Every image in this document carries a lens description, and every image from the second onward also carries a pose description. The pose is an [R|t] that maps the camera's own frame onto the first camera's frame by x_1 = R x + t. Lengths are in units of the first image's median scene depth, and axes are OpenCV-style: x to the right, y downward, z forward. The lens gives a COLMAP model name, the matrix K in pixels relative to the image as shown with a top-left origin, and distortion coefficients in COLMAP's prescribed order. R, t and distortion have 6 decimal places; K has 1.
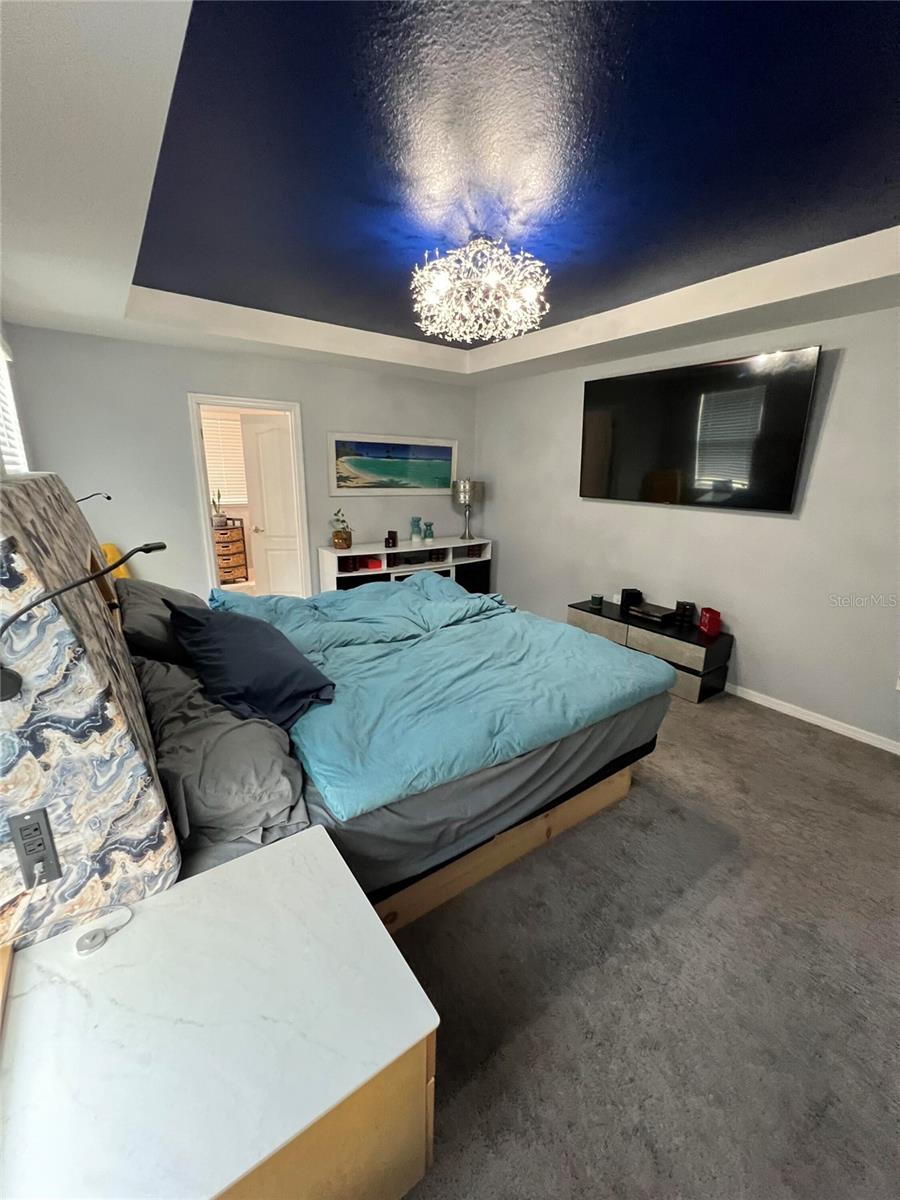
lens RADIAL K [[480.3, 0, 450.8], [0, 480.3, 601.0], [0, 0, 1]] dist [-0.002339, -0.000291]
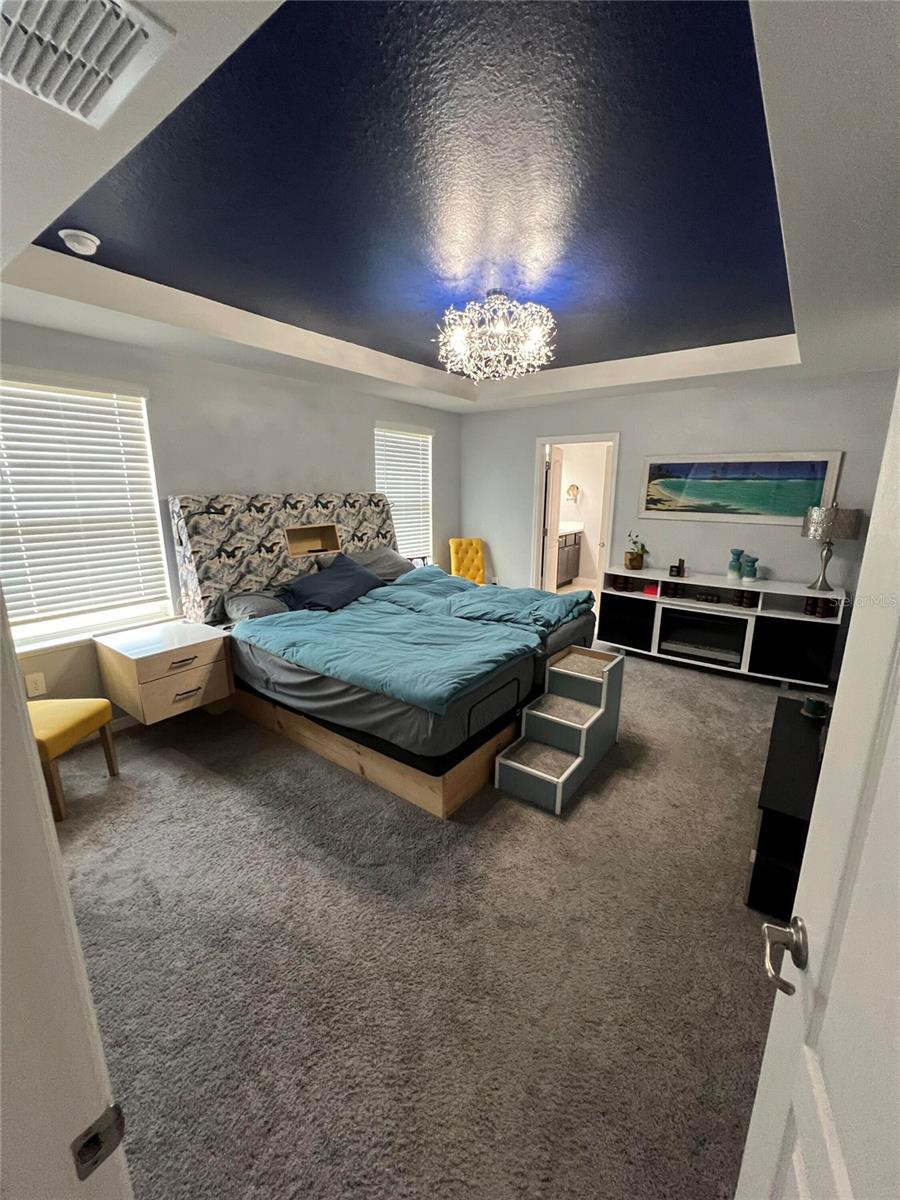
lens RADIAL K [[480.3, 0, 447.1], [0, 480.3, 600.7], [0, 0, 1]] dist [-0.002339, -0.000291]
pose [[0.298318, 0.204784, -0.932239, 0.611457], [-0.255397, 0.958223, 0.128764, -0.075569], [0.919662, 0.199678, 0.338156, 0.308474]]
